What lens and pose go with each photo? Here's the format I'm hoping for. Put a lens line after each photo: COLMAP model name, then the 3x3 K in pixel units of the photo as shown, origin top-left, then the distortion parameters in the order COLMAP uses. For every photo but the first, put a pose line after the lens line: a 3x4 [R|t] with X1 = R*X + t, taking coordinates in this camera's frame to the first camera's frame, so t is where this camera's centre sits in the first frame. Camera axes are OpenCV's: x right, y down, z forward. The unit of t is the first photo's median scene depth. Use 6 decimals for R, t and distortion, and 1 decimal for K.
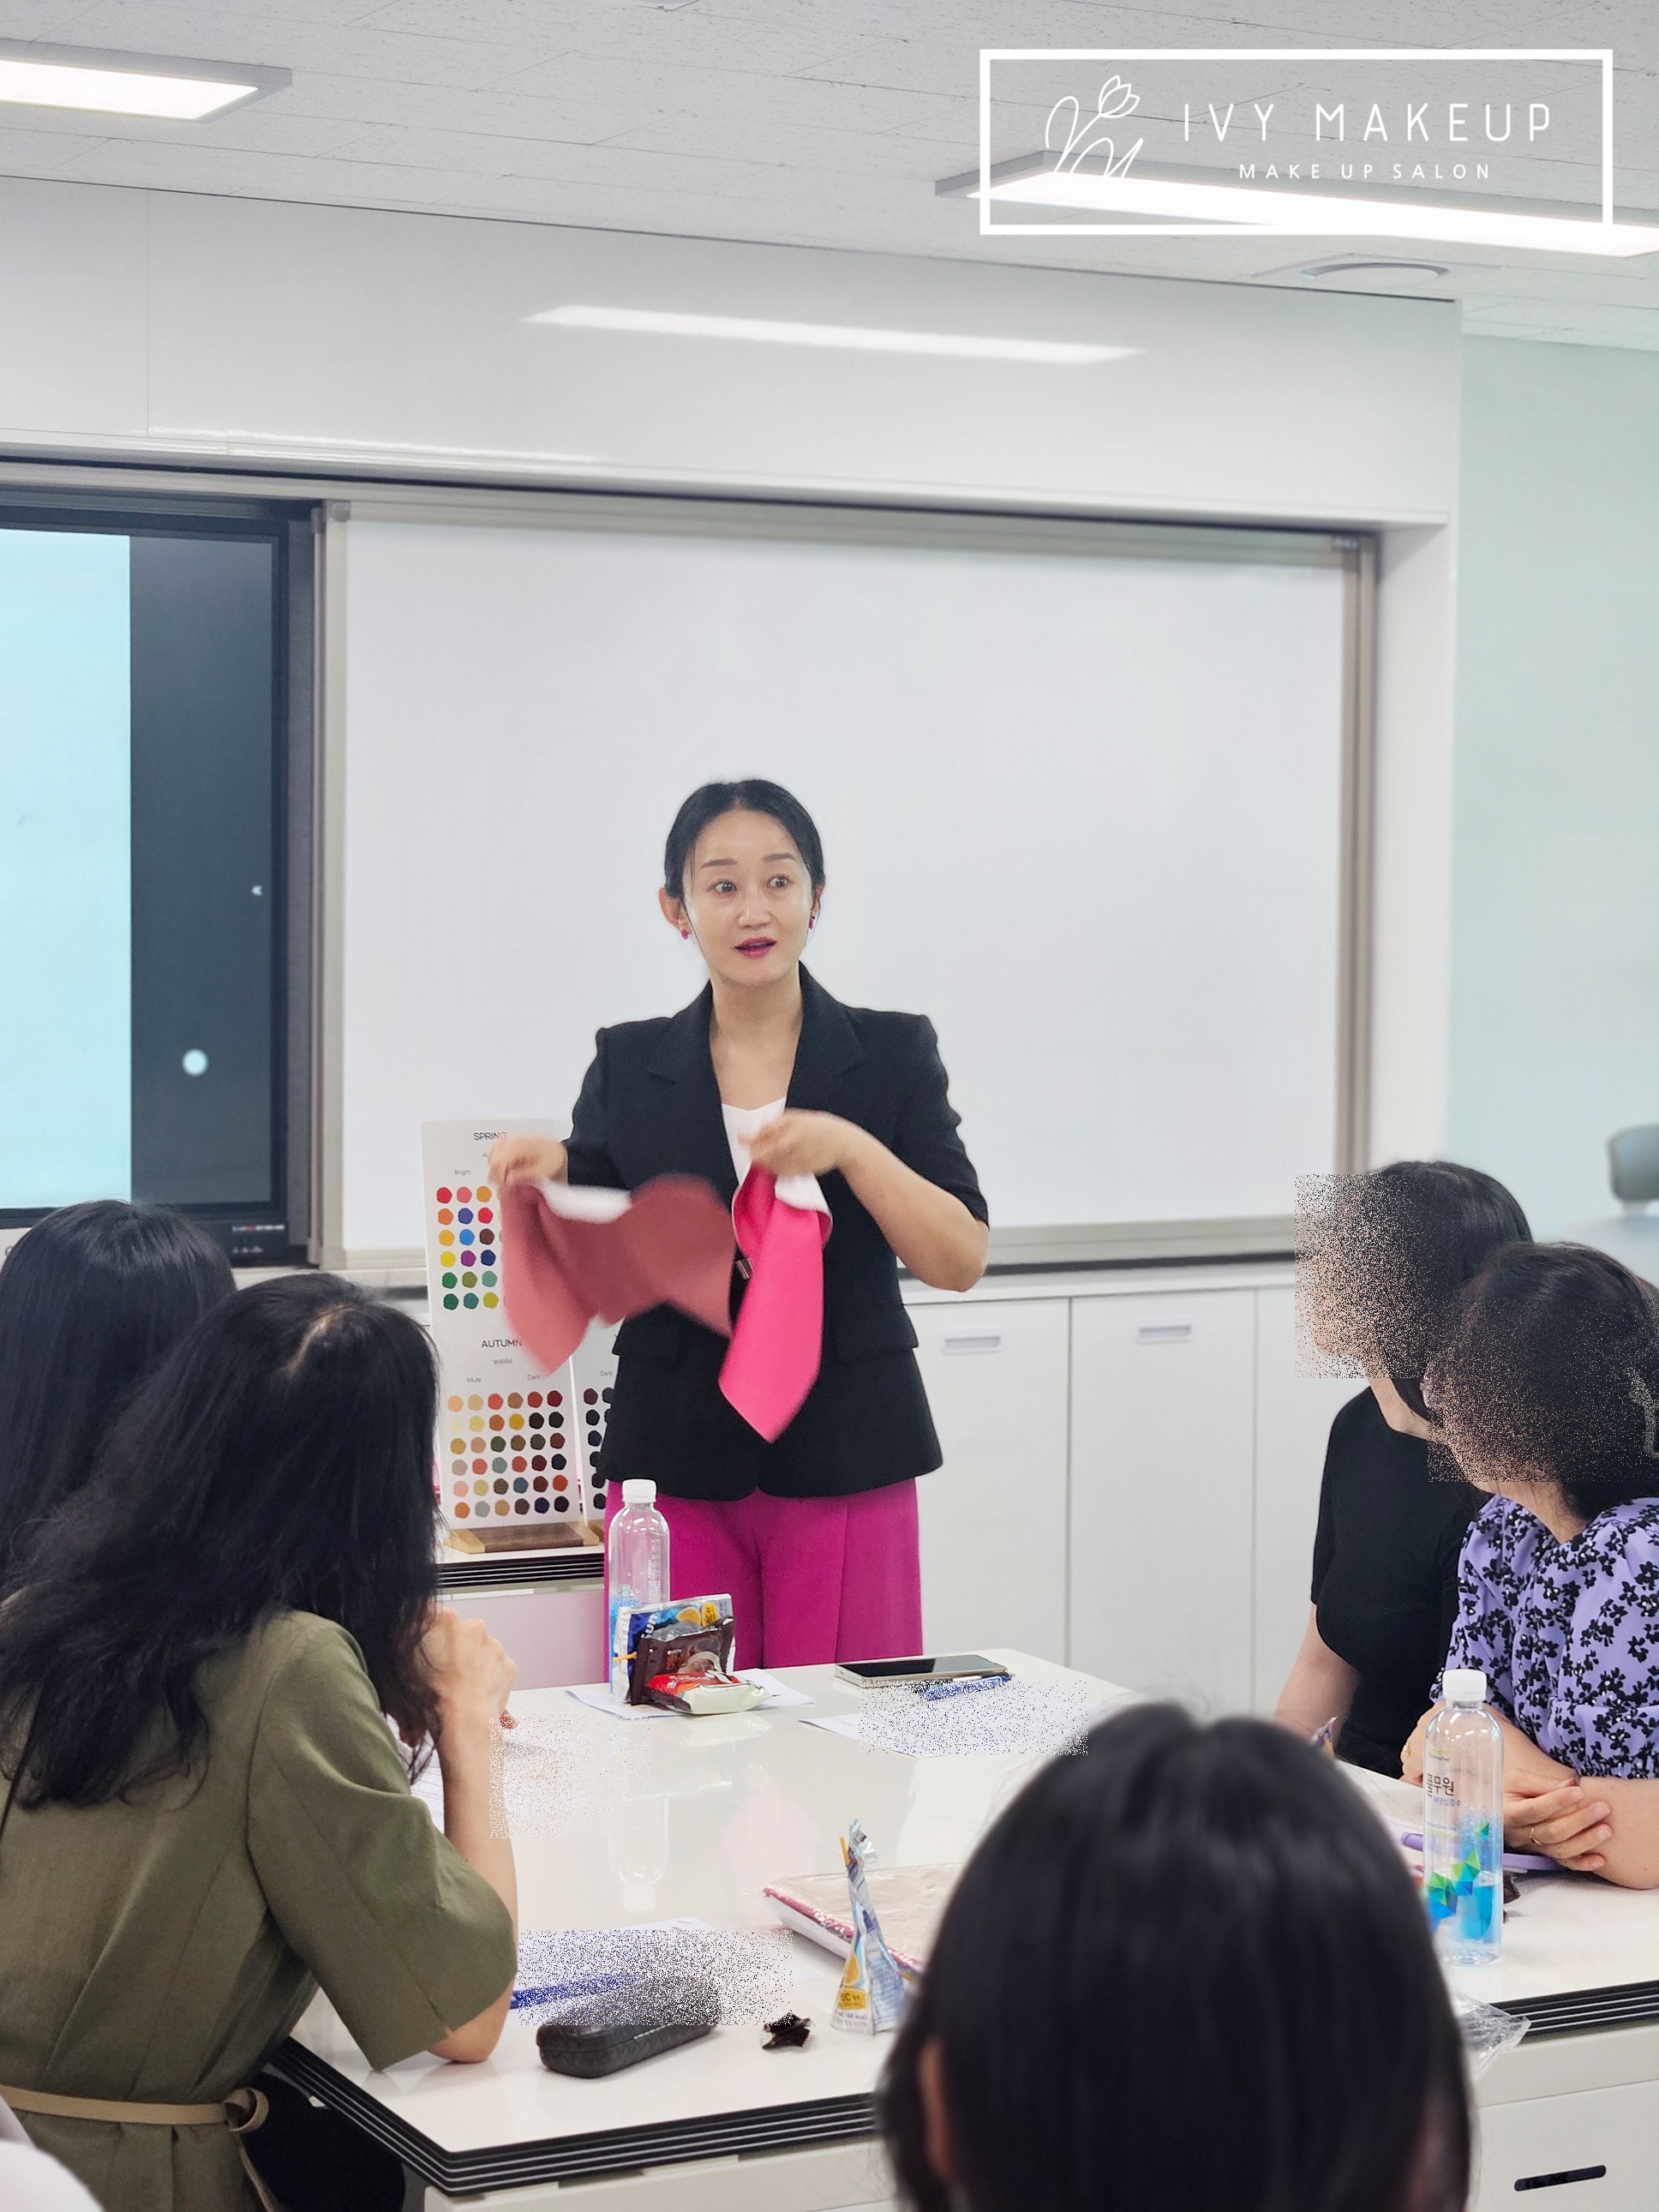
lens RADIAL K [[4329.9, 0, 829.5], [0, 4329.9, 1106.0], [0, 0, 1]] dist [-0.638477, 9.234380]
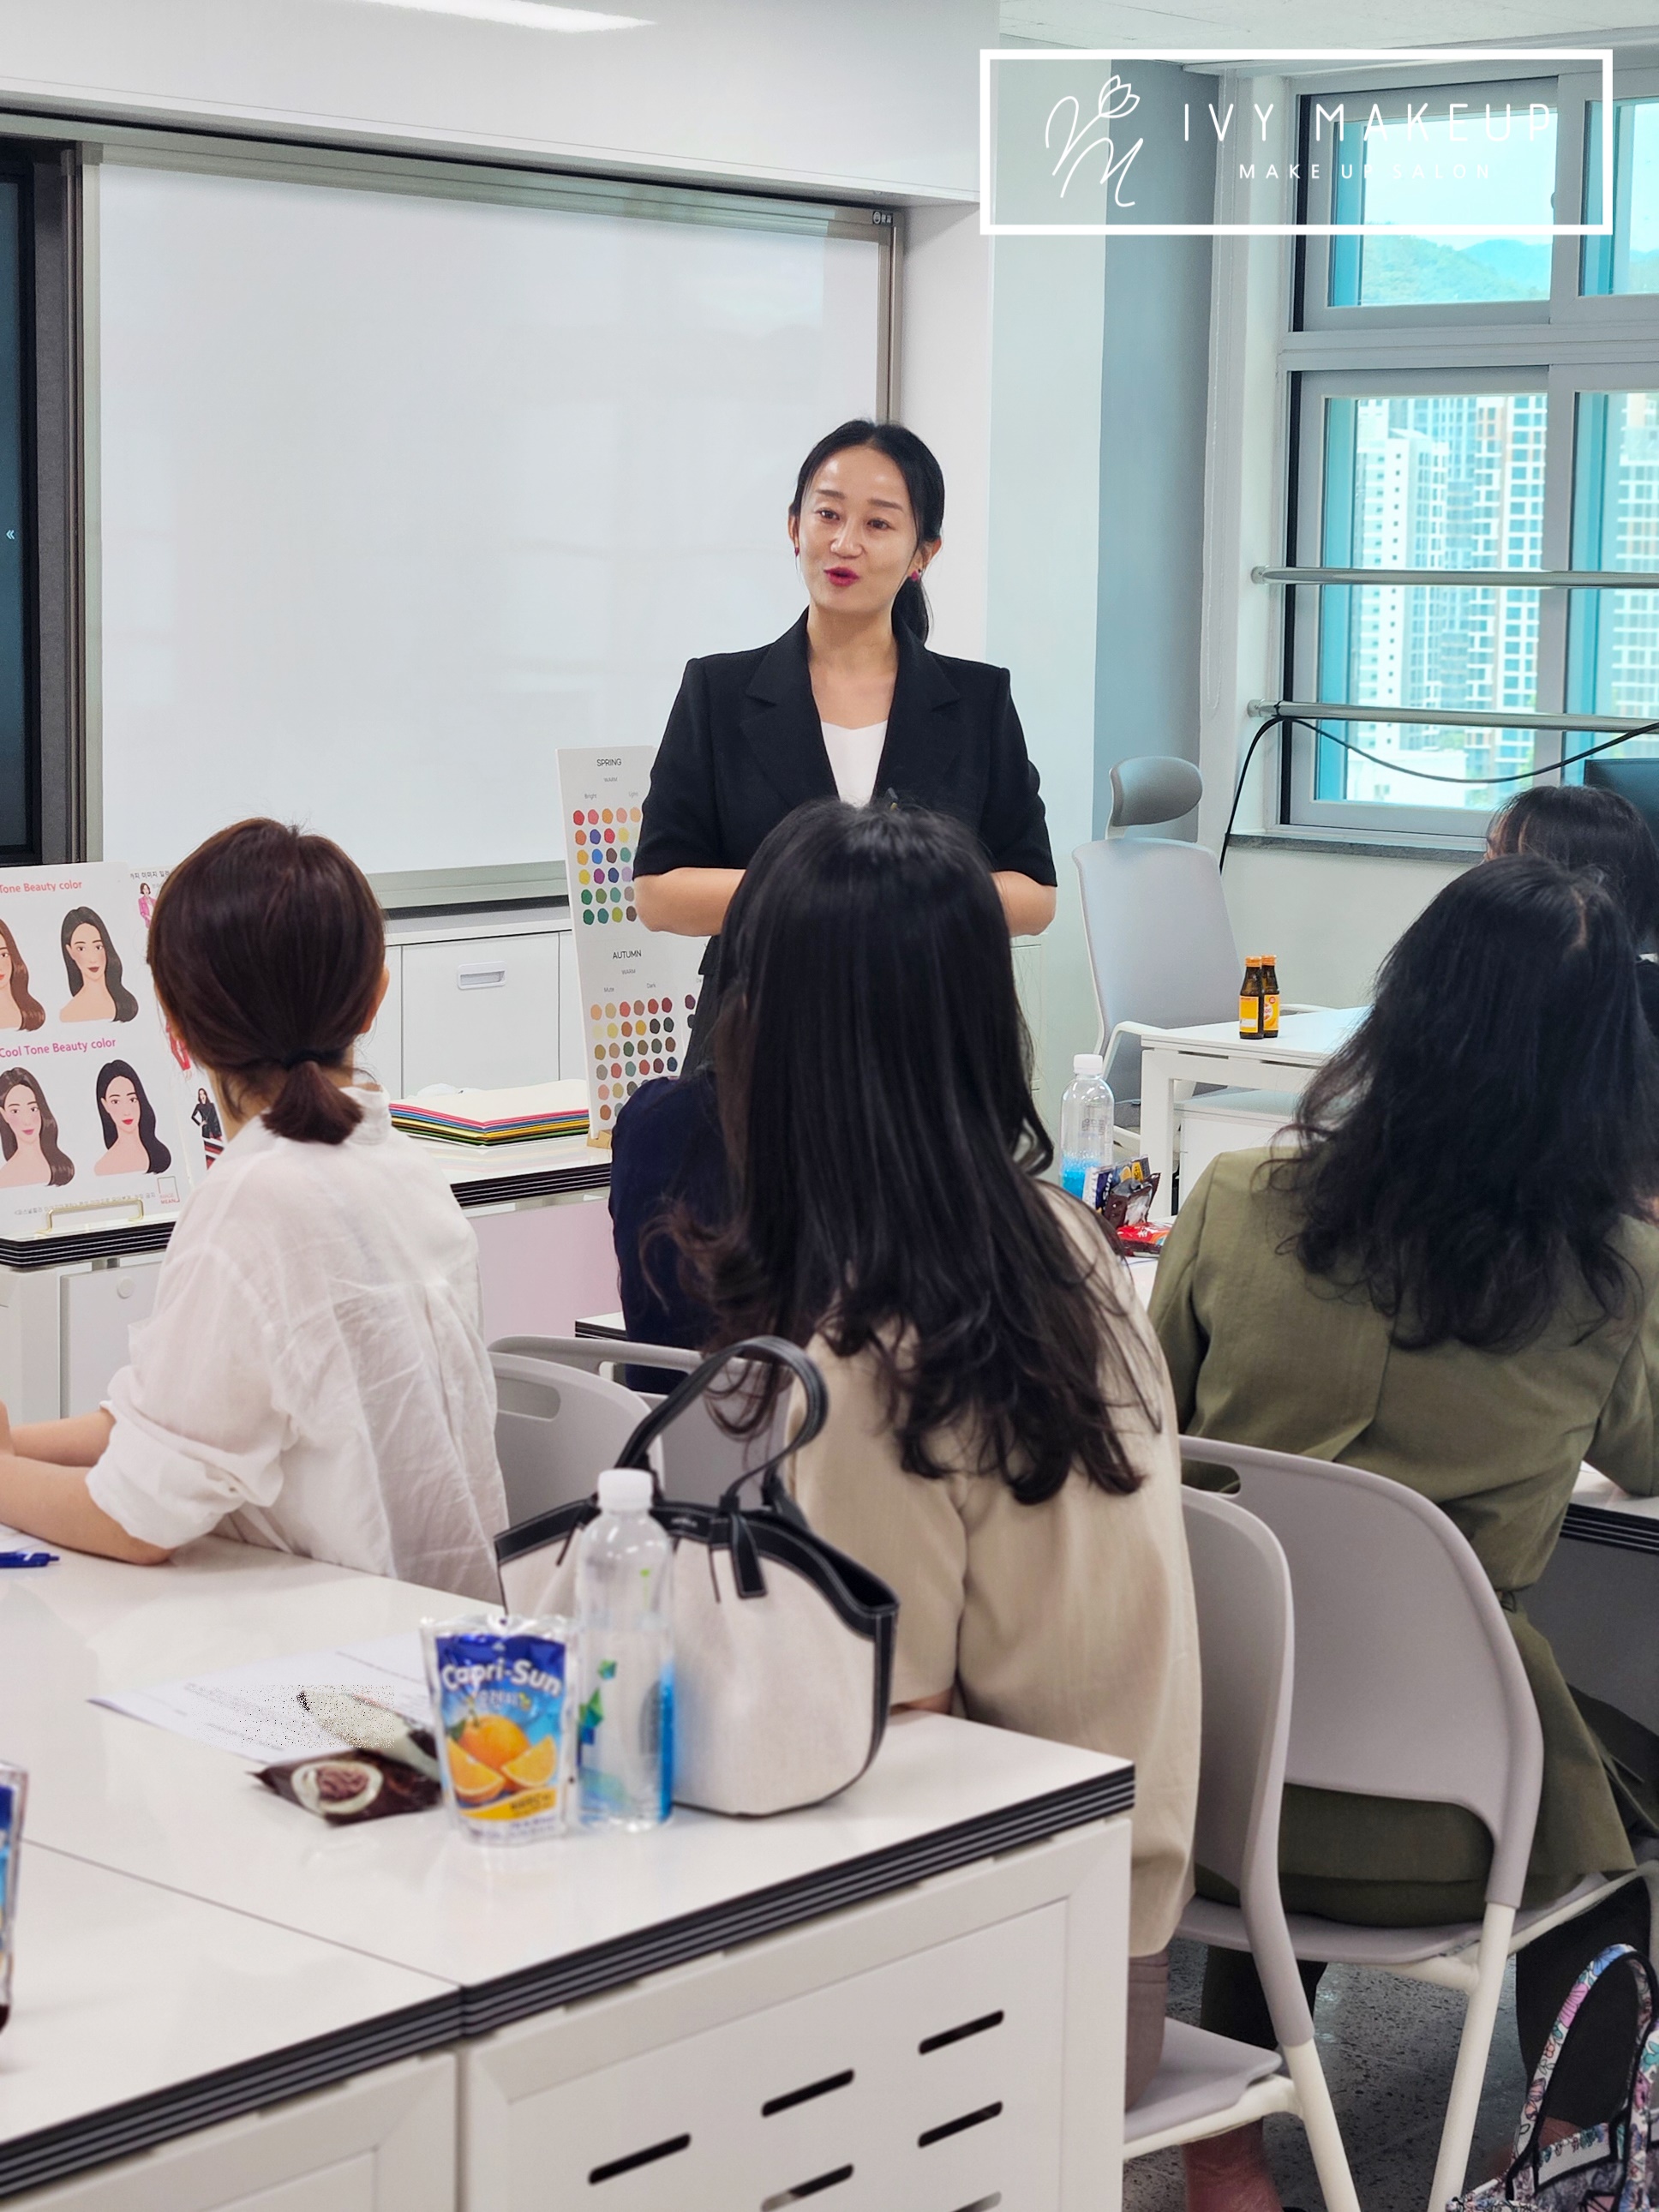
lens RADIAL K [[4324.8, 0, 783.1], [0, 4324.8, 1046.1], [0, 0, 1]] dist [-0.531781, 7.151019]
pose [[0.937429, -0.036918, 0.346213, -0.414712], [0.015358, 0.997779, 0.064812, 0.008869], [-0.347837, -0.055439, 0.935914, -0.016553]]
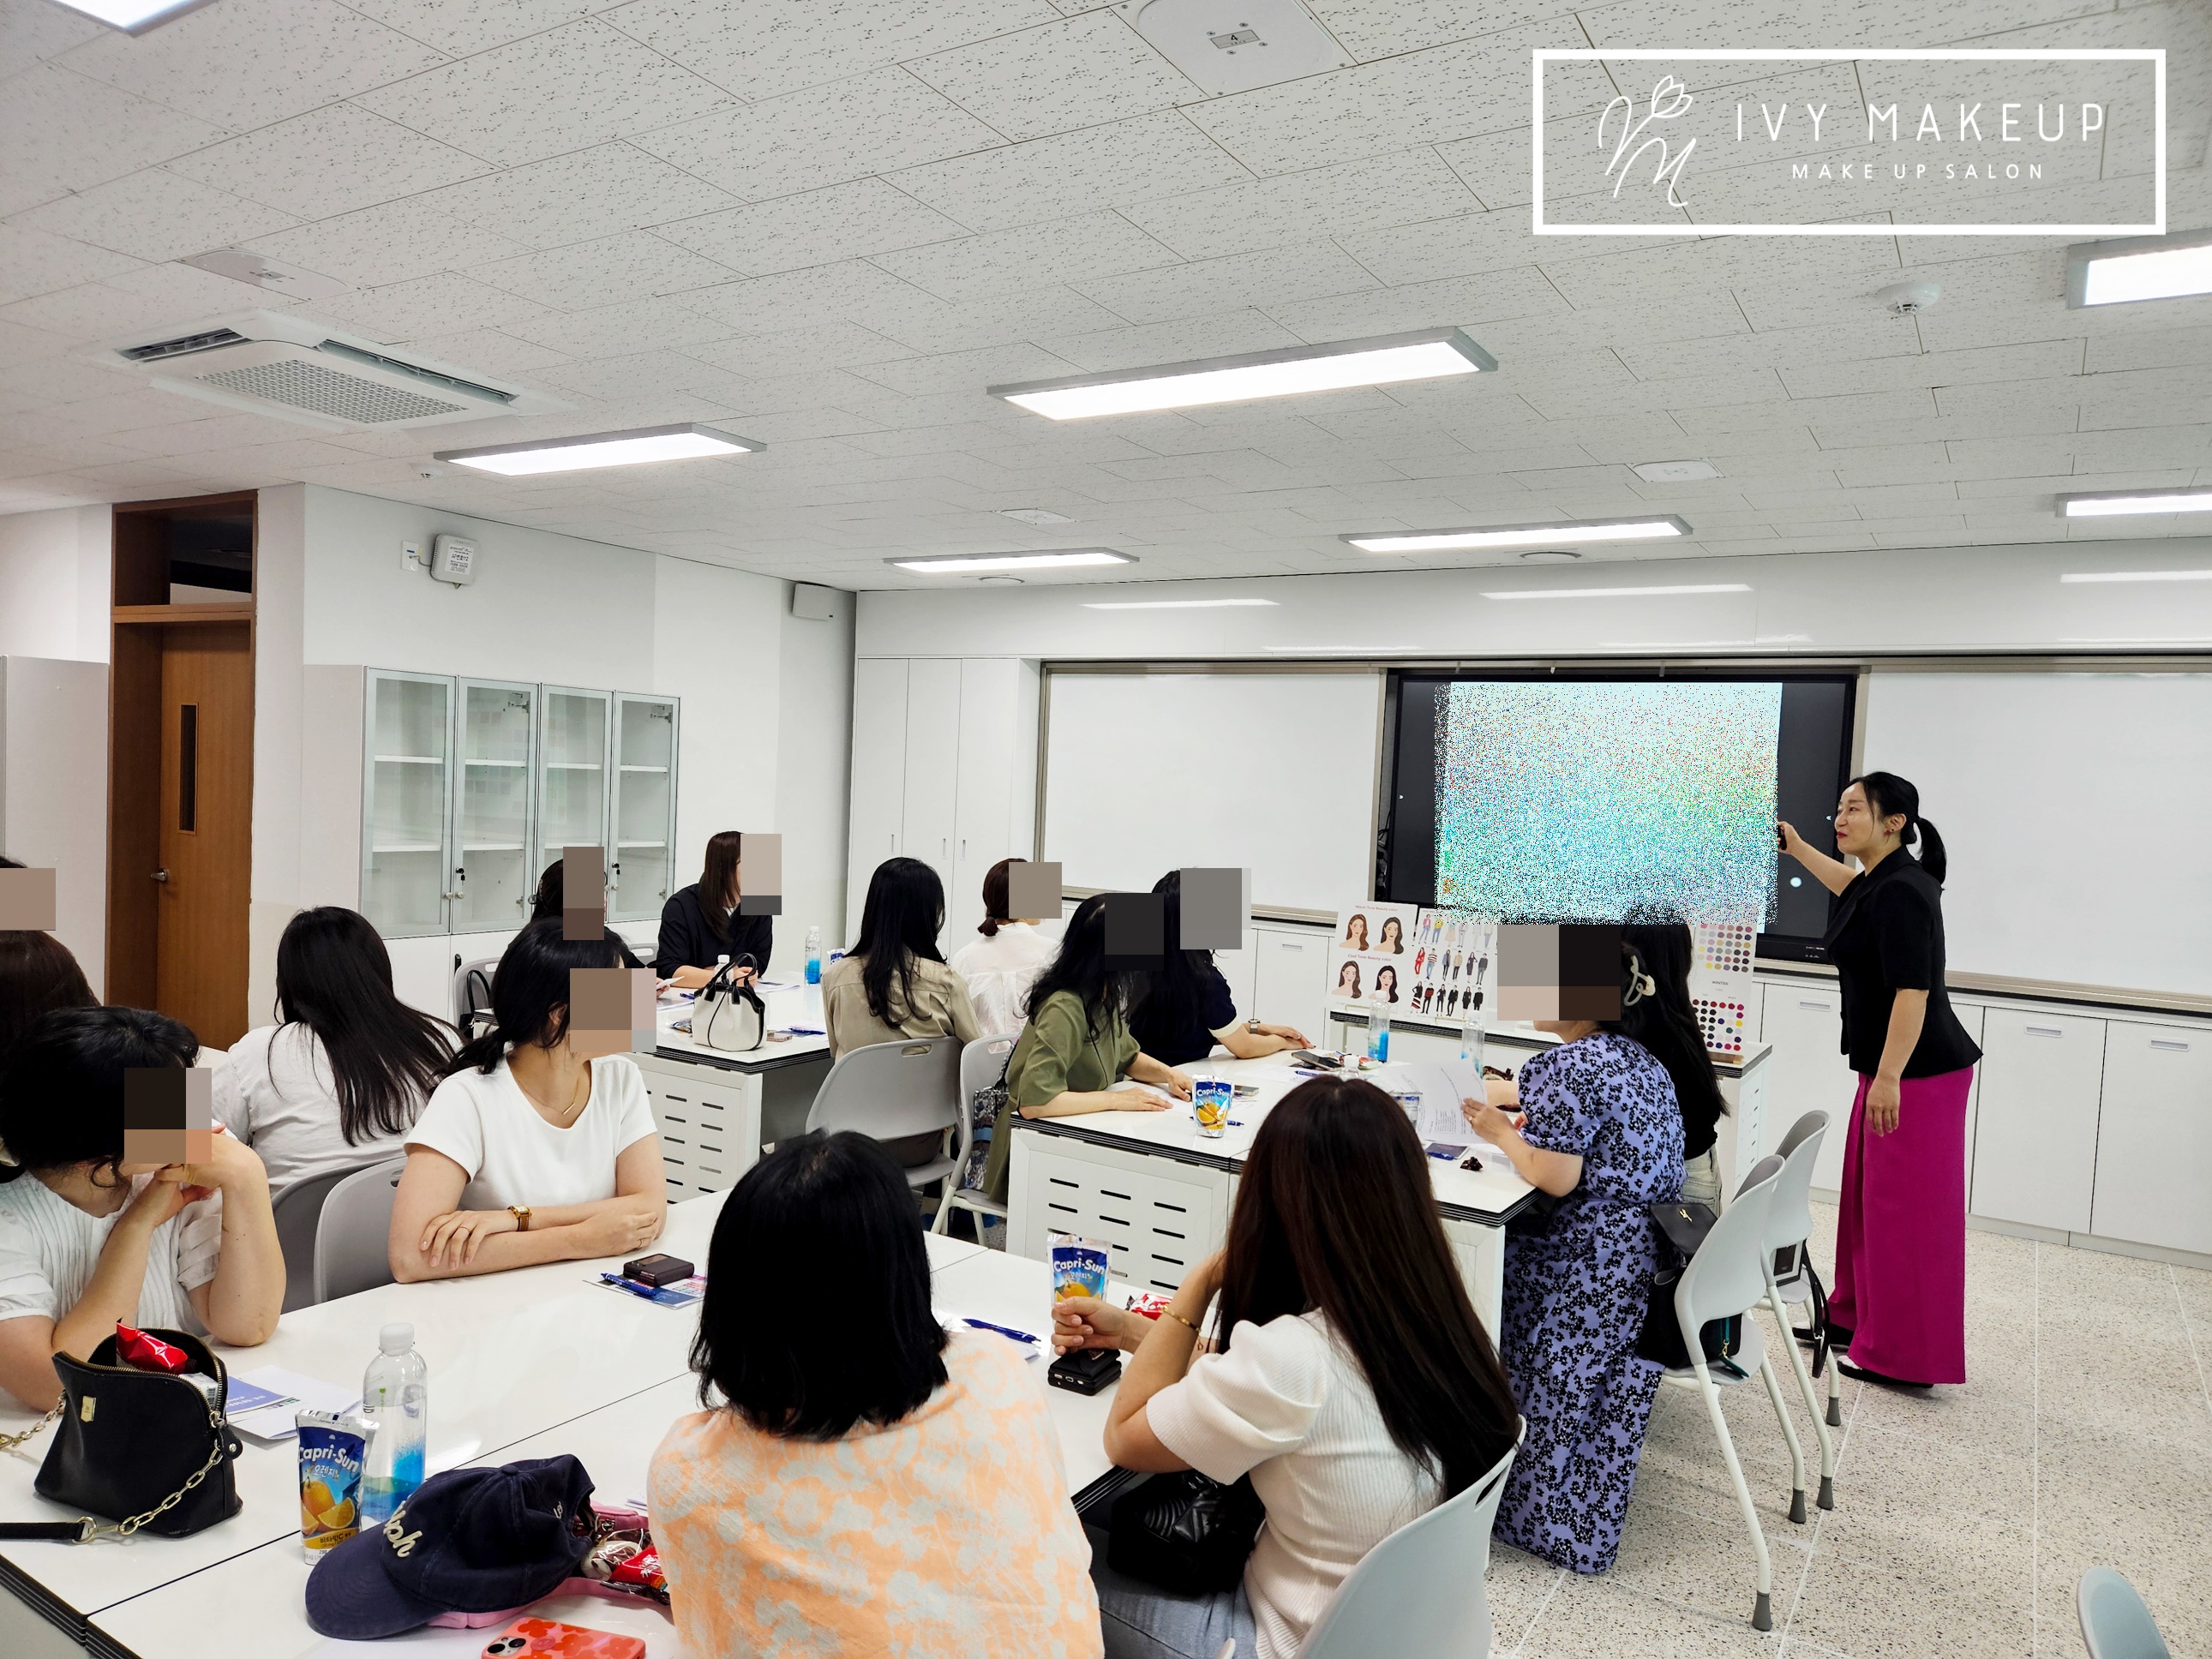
lens RADIAL K [[1464.4, 0, 1093.3], [0, 1464.4, 801.7], [0, 0, 1]] dist [-0.002910, 0.109523]
pose [[0.505633, 0.031105, -0.862188, 0.542712], [-0.090841, 0.995714, -0.017352, -0.006058], [0.857953, 0.087096, 0.506292, 0.217653]]
